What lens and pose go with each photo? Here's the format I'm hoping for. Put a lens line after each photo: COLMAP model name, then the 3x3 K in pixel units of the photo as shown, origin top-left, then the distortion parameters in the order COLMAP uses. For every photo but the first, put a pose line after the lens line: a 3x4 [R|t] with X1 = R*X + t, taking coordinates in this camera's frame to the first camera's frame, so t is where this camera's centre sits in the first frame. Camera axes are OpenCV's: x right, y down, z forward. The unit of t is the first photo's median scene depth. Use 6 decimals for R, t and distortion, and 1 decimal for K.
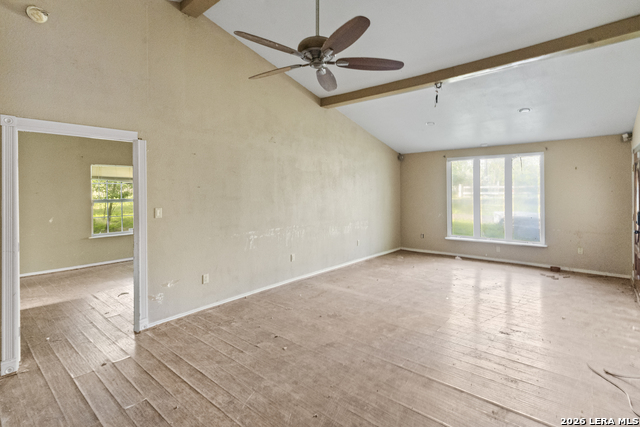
lens RADIAL K [[309.6, 0, 321.7], [0, 309.6, 195.5], [0, 0, 1]] dist [-0.000901, 0.000013]
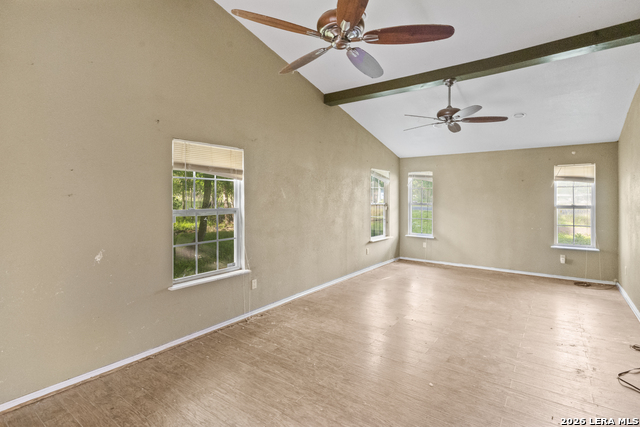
lens RADIAL K [[317.8, 0, 320.0], [0, 317.8, 213.5], [0, 0, 1]] dist [0.001663, 0.000226]
pose [[0.997365, -0.002672, 0.072500, -0.132807], [0.000185, 0.999412, 0.034292, -0.000036], [-0.072549, -0.034189, 0.996779, 0.117966]]
